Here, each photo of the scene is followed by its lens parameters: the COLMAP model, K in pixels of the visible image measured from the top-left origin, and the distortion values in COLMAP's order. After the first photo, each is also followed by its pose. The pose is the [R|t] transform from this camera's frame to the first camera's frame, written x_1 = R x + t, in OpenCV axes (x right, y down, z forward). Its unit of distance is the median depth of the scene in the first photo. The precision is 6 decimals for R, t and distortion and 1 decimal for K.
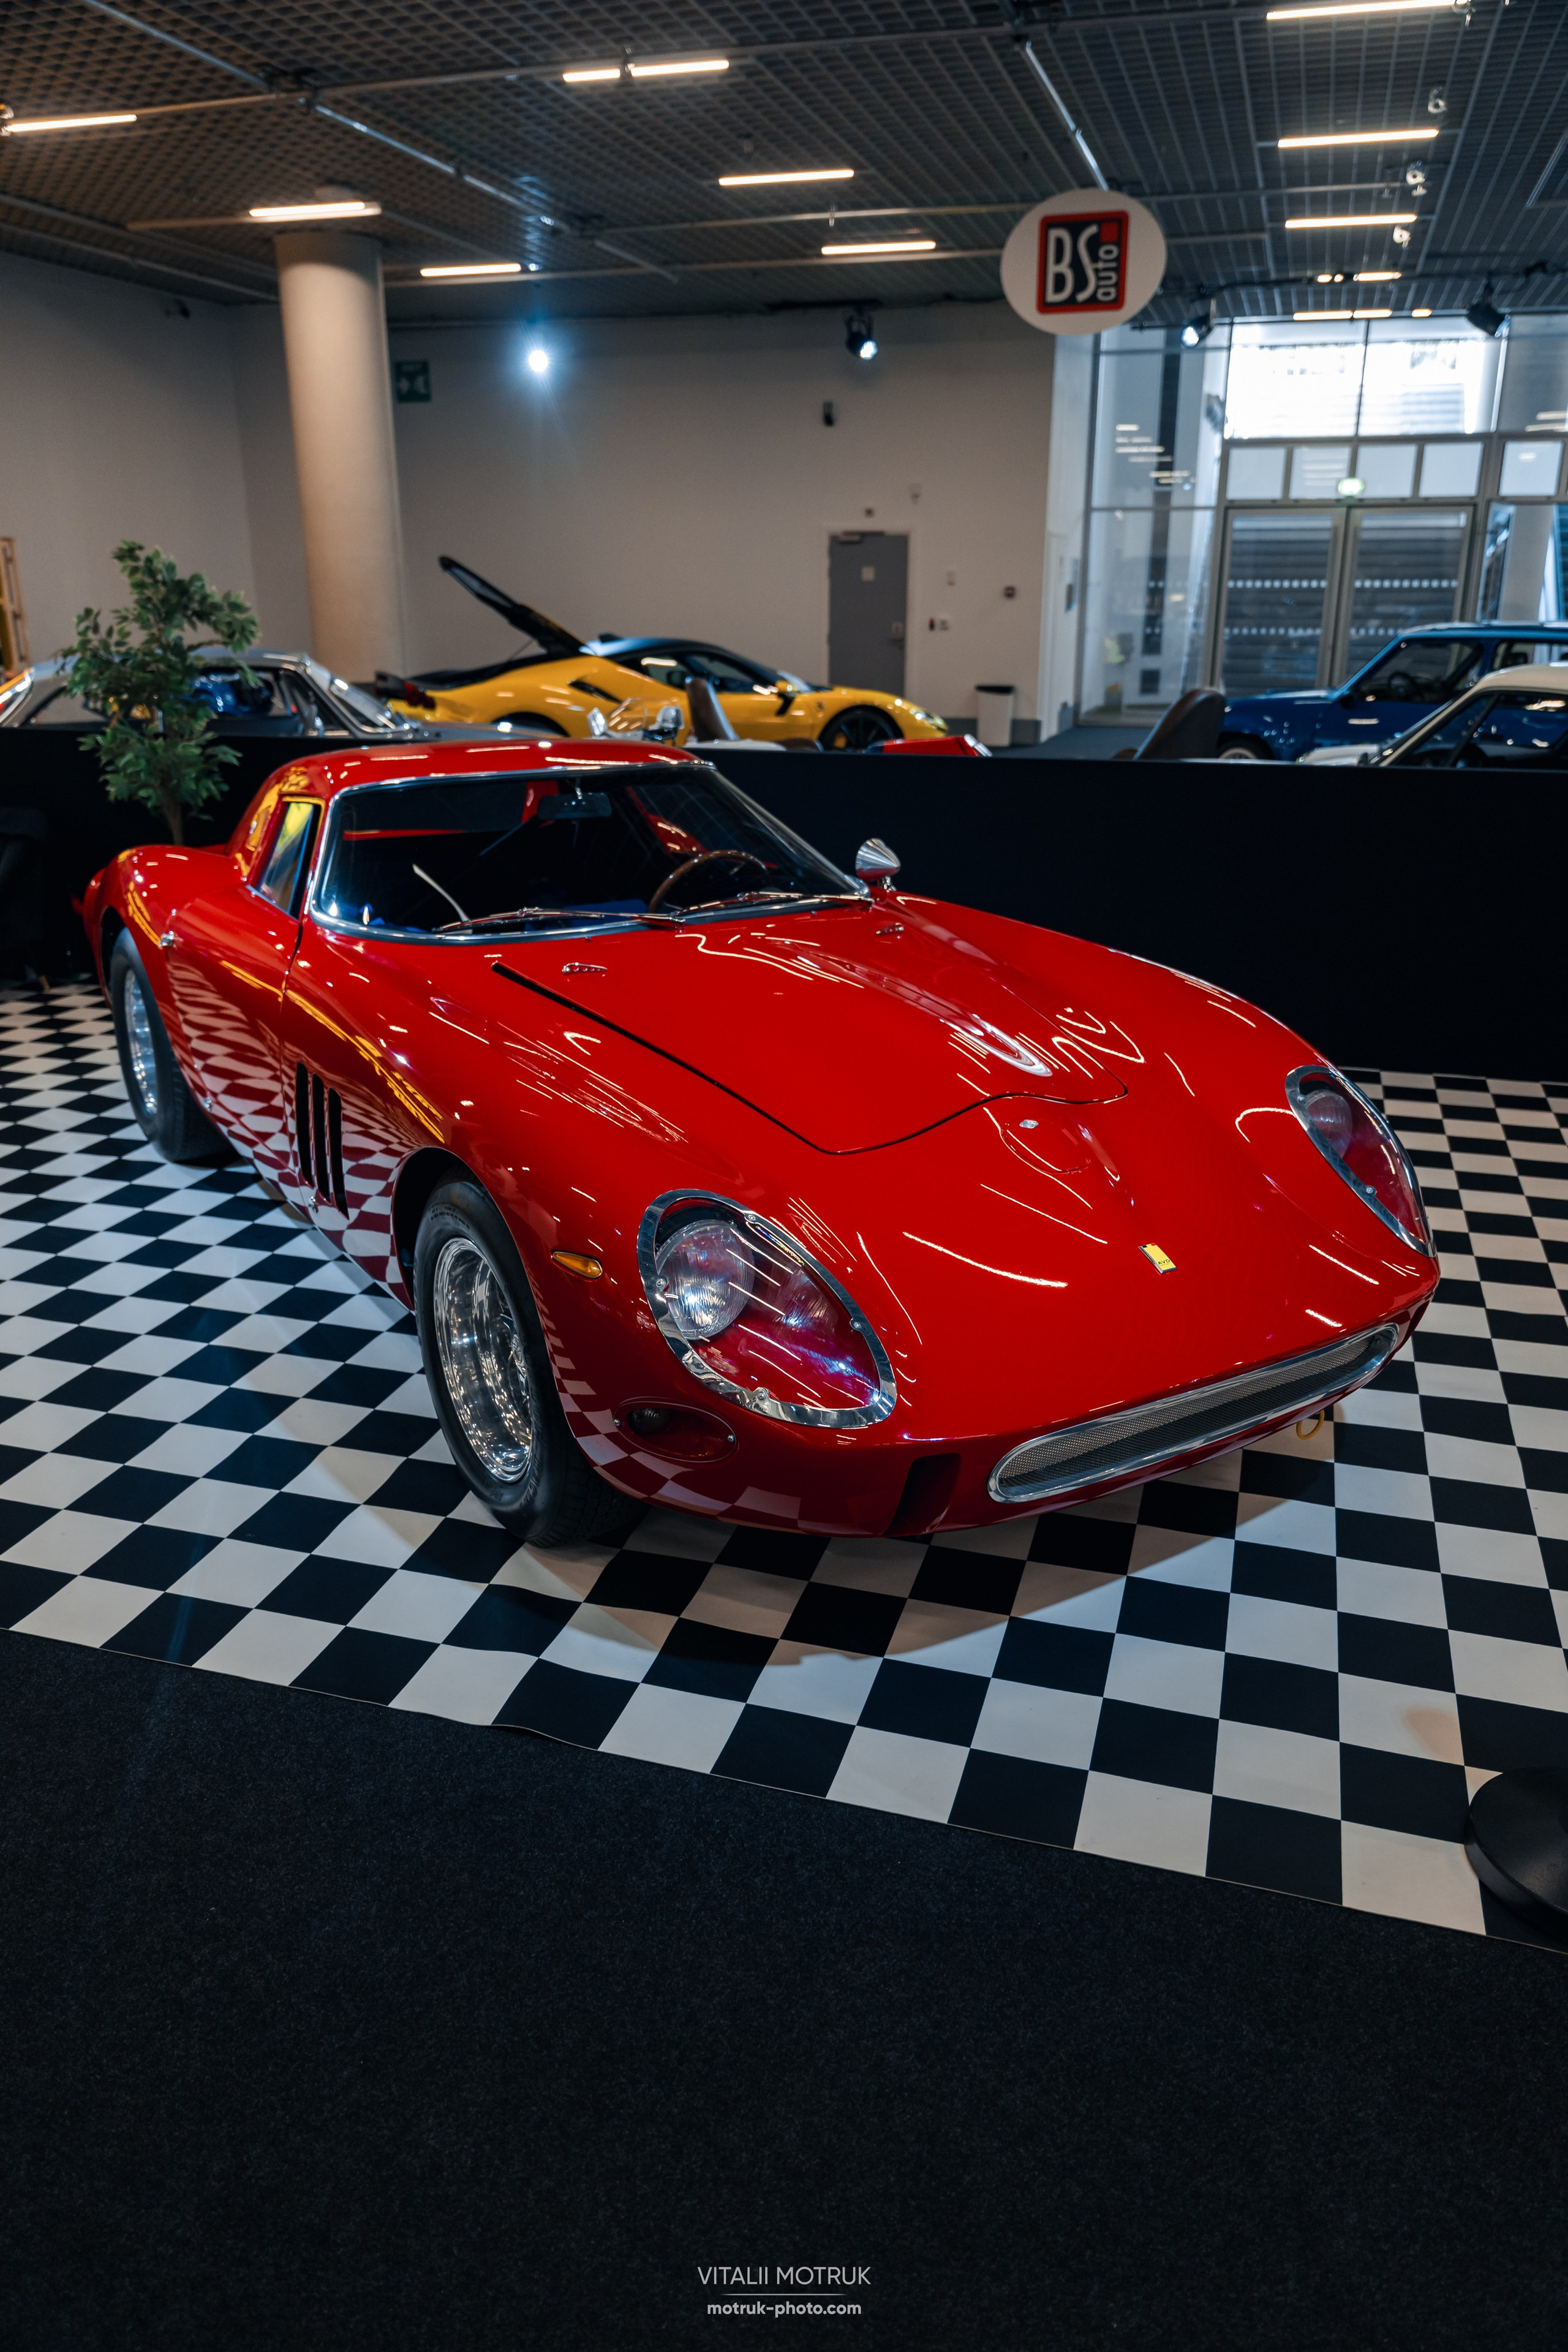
lens RADIAL K [[1690.6, 0, 784.0], [0, 1690.6, 1176.0], [0, 0, 1]] dist [0.037238, -0.040401]
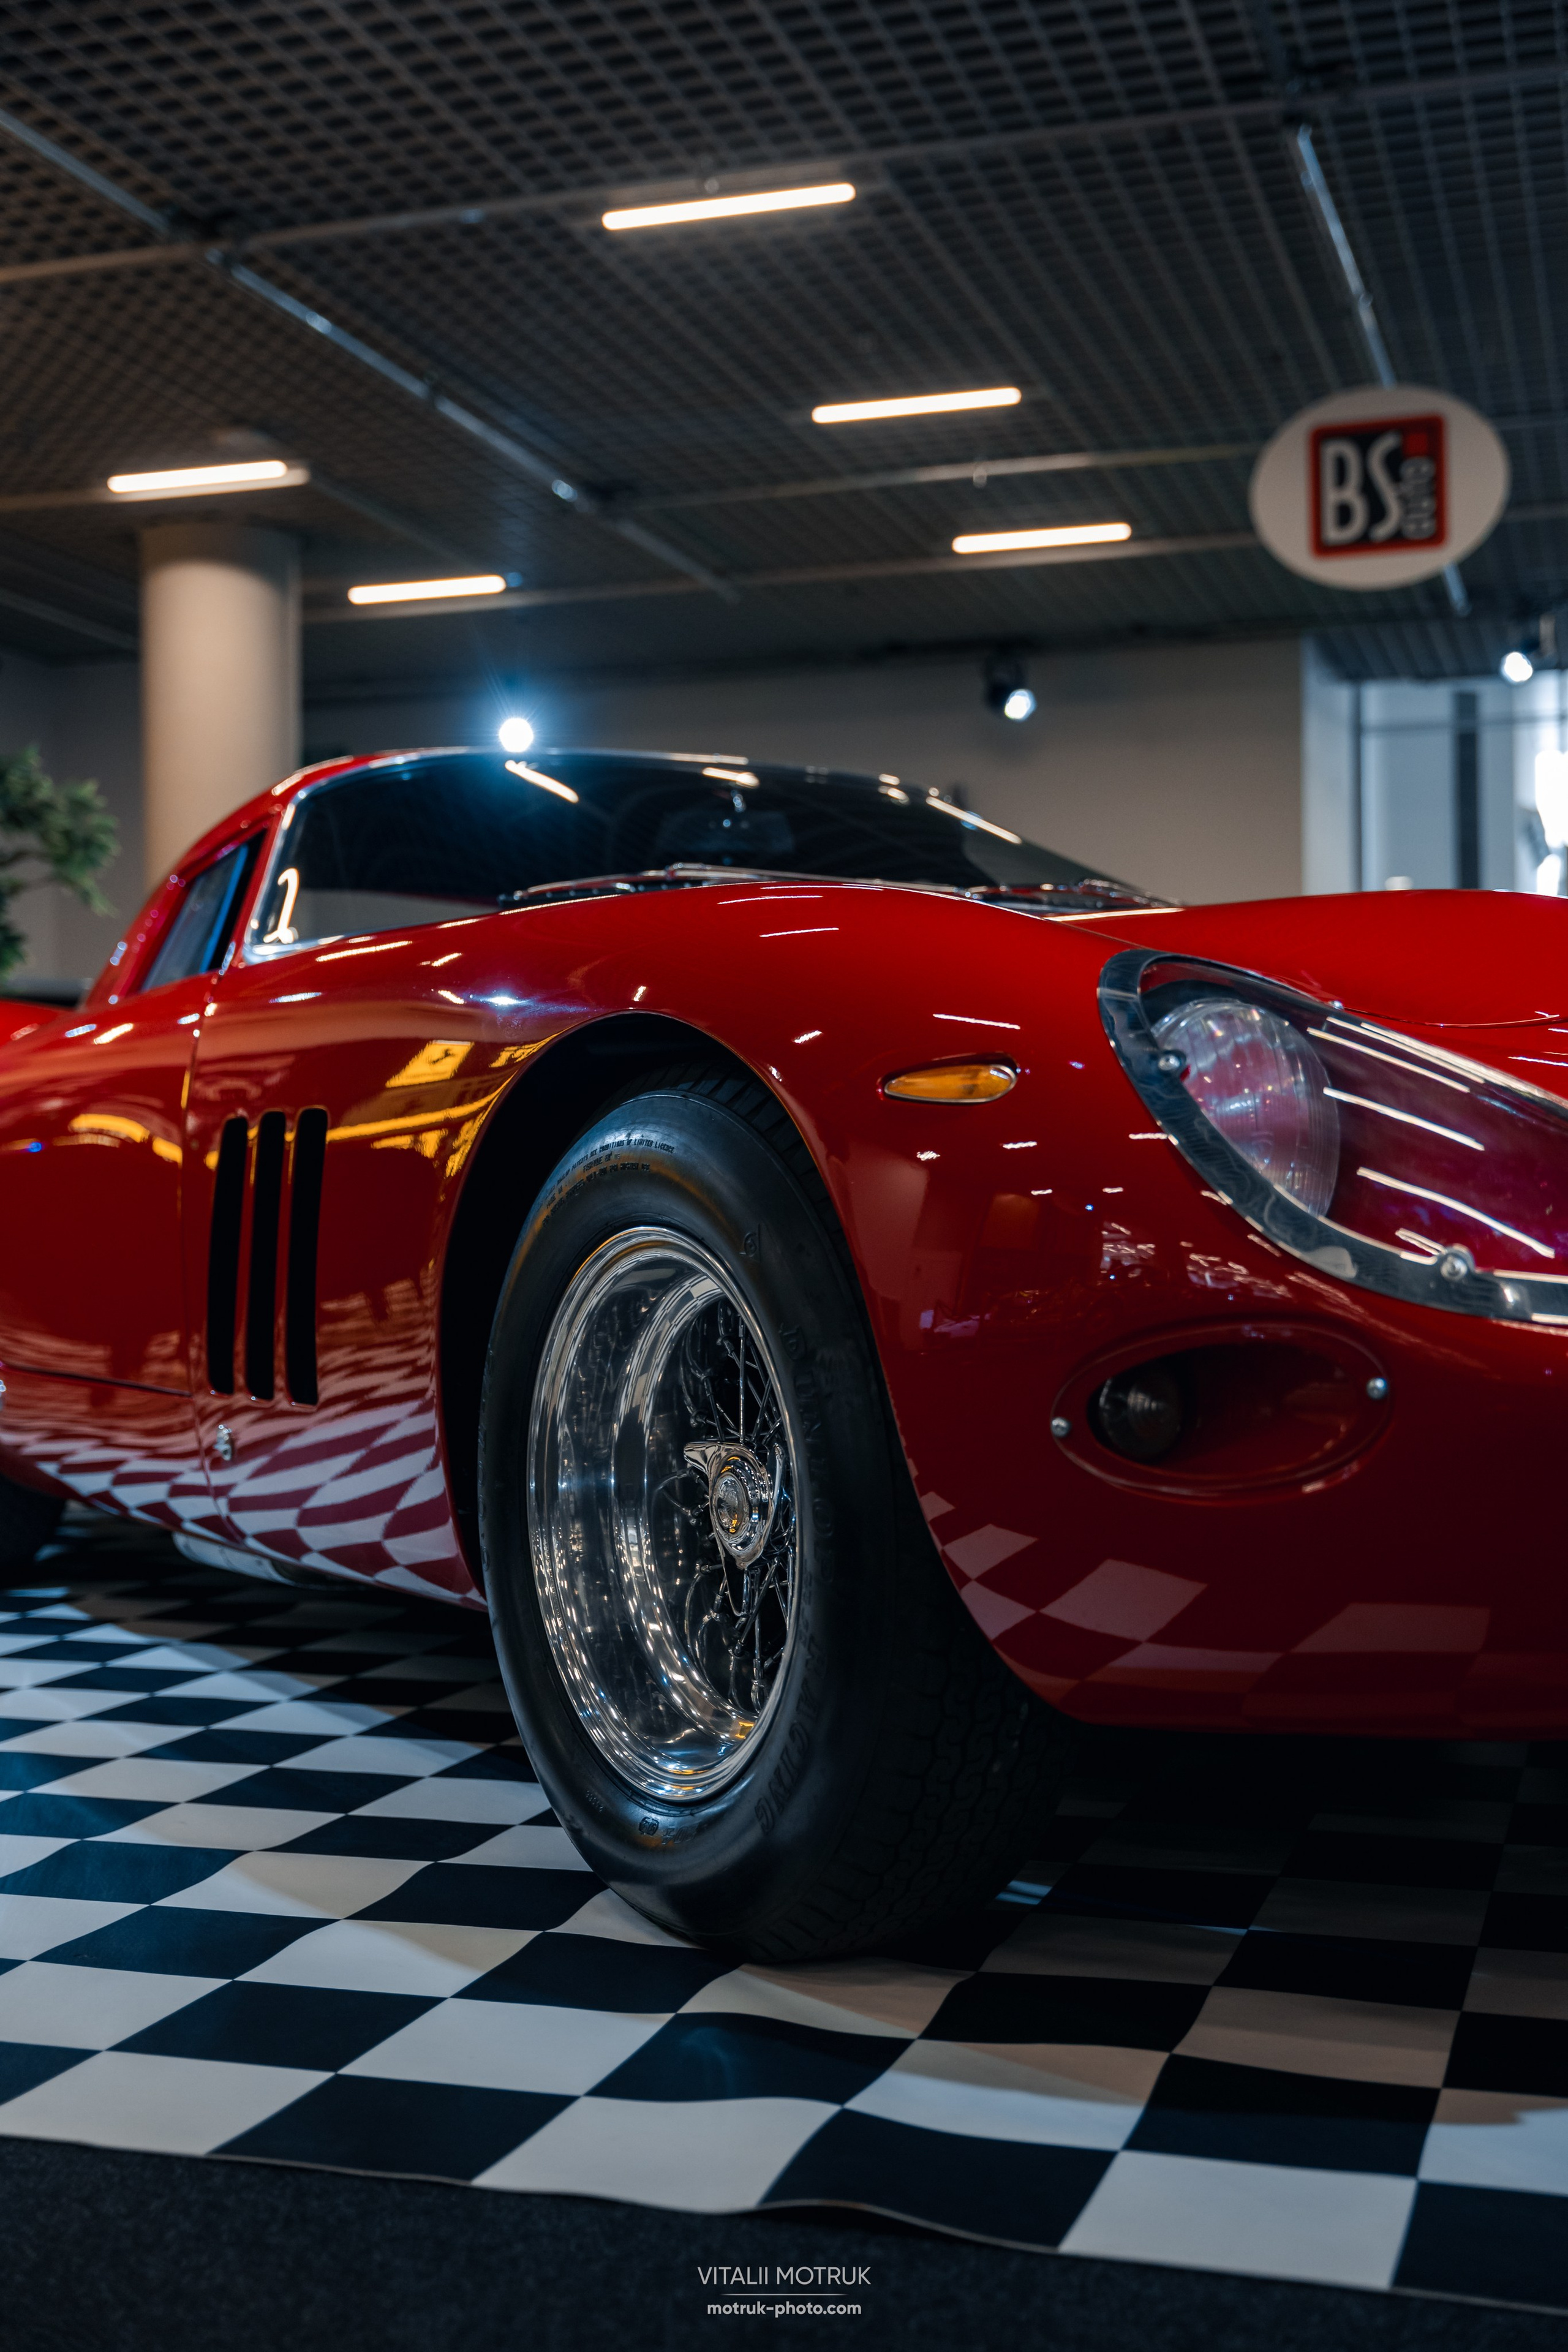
lens RADIAL K [[2757.3, 0, 784.0], [0, 2757.3, 1176.0], [0, 0, 1]] dist [0.019096, 0.033897]
pose [[0.999841, -0.008146, -0.015867, -0.038841], [0.002169, 0.938535, -0.345178, 0.080389], [0.017703, 0.345089, 0.938403, 0.088177]]
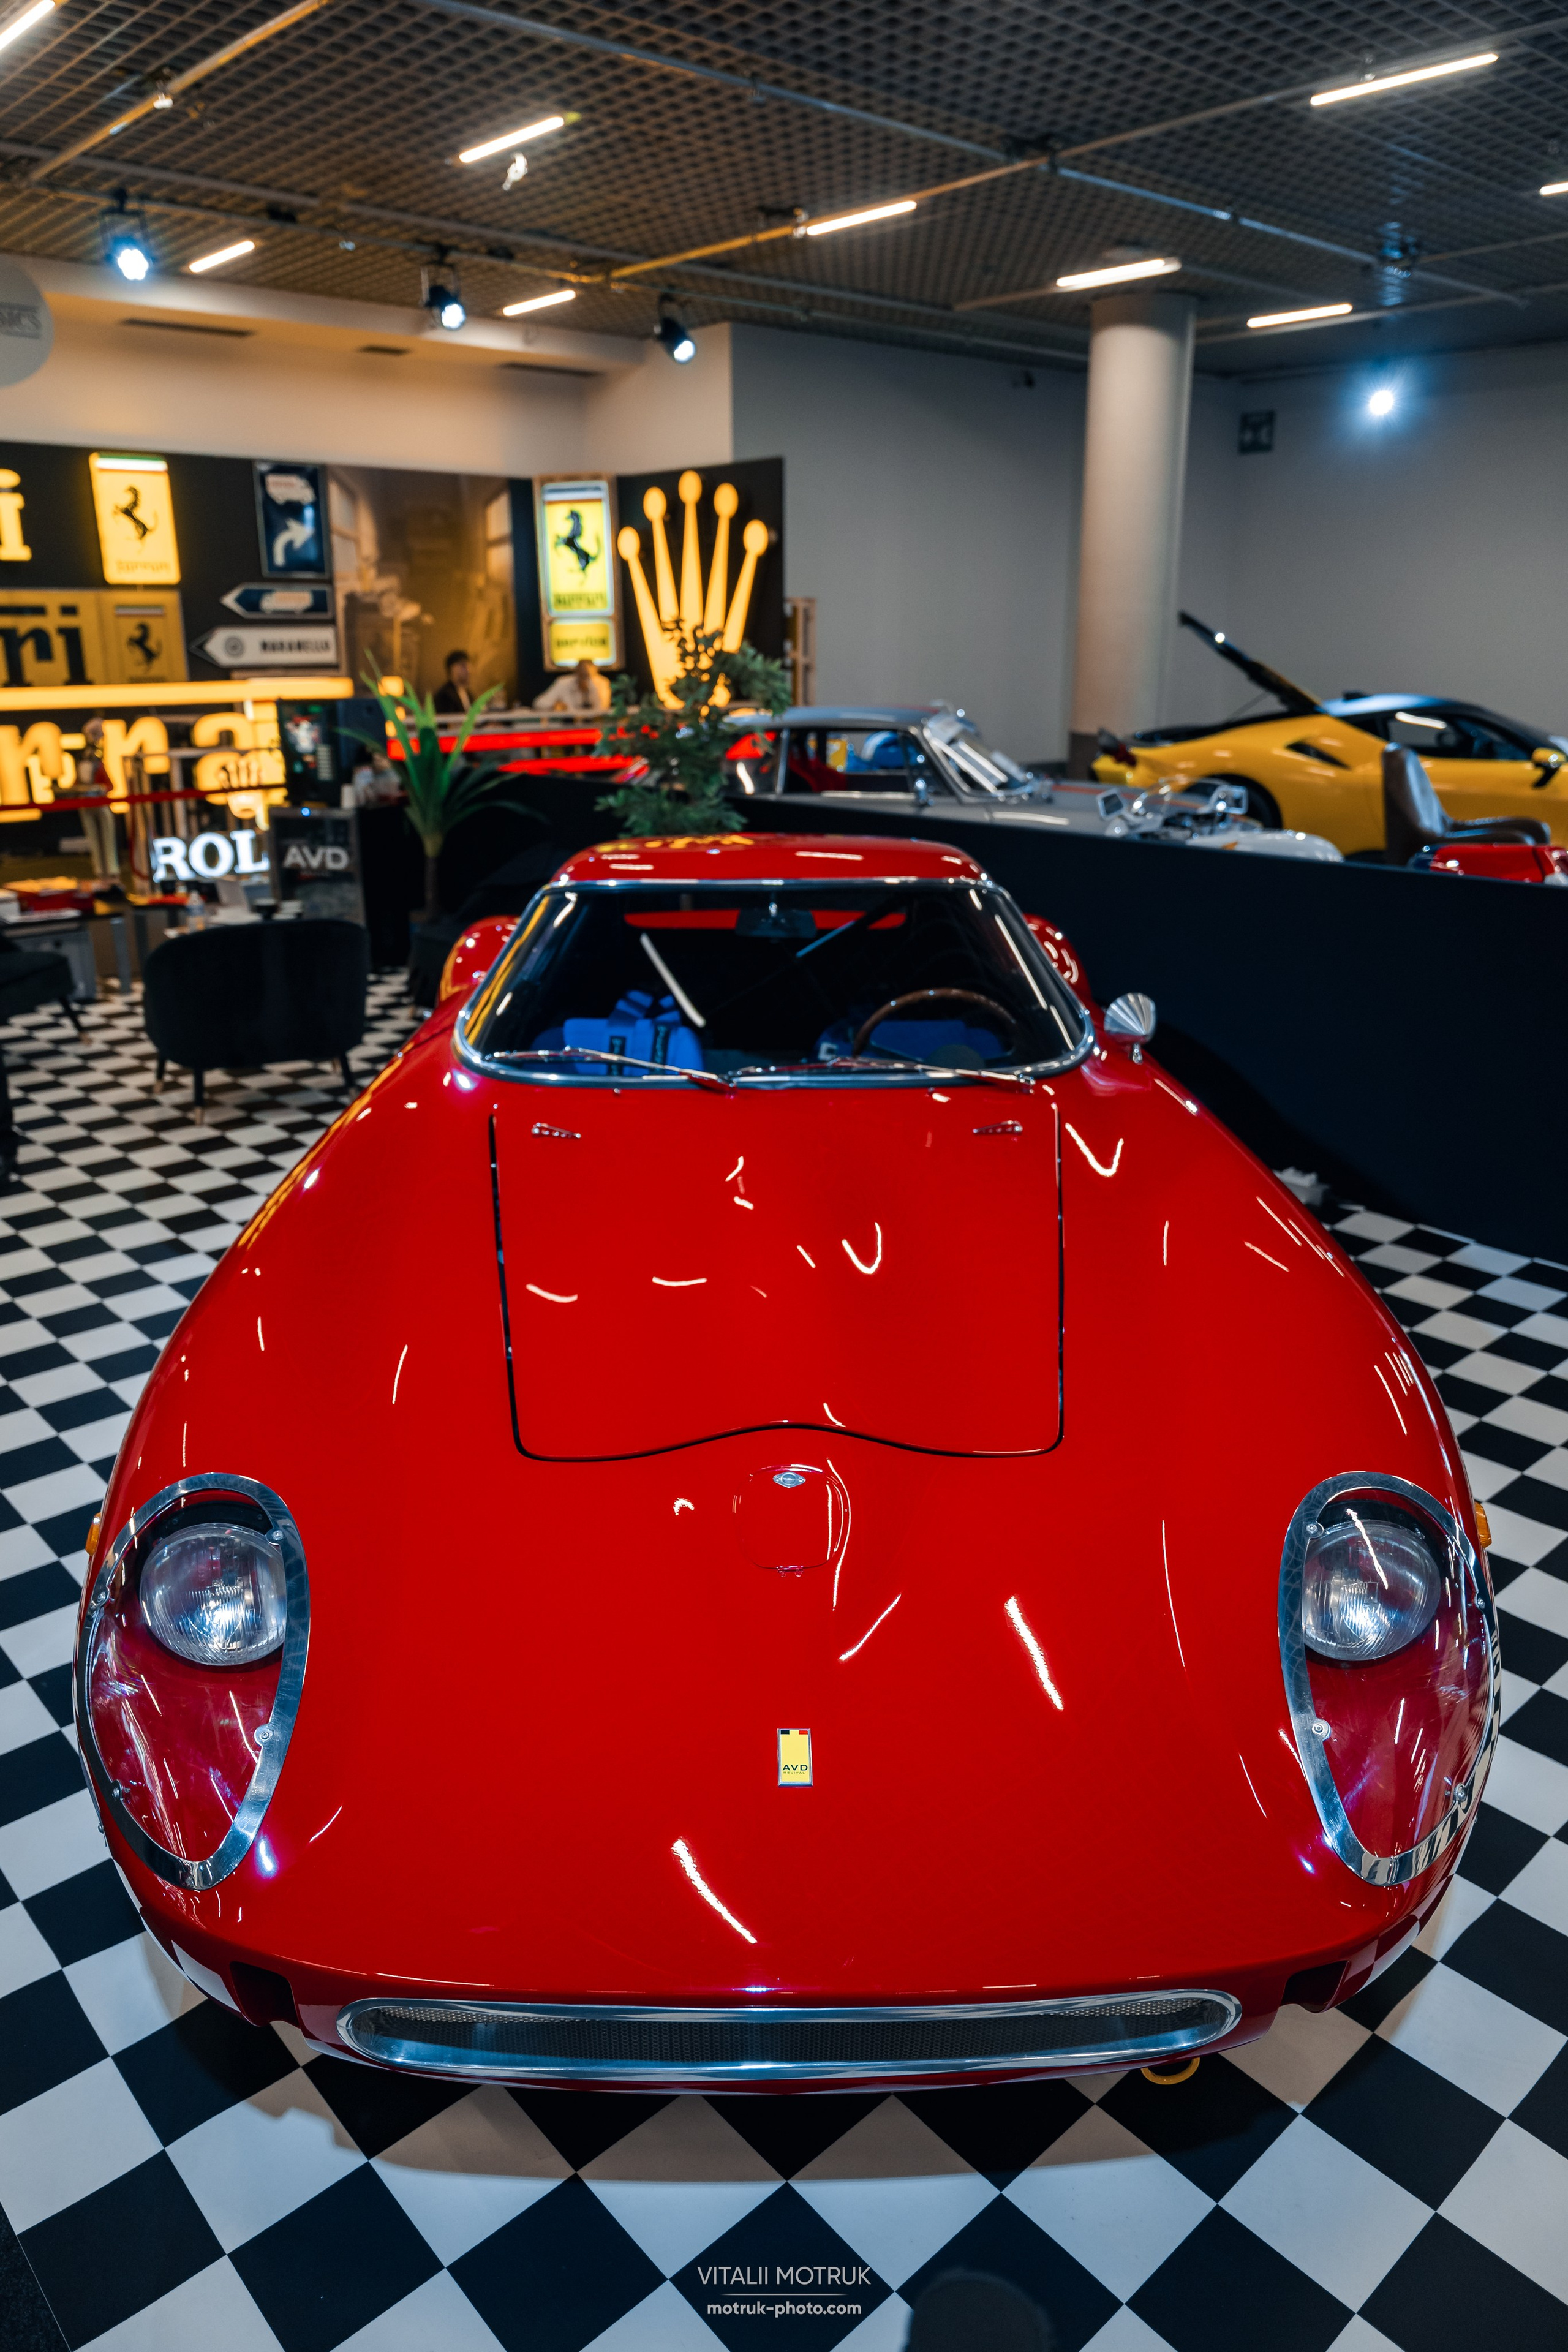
lens RADIAL K [[1626.5, 0, 768.3], [0, 1626.5, 1152.3], [0, 0, 1]] dist [-0.007007, -0.007705]
pose [[0.850034, 0.158105, -0.502439, 0.130525], [-0.168695, 0.985360, 0.024668, -0.051544], [0.498984, 0.063790, 0.864260, 0.120775]]
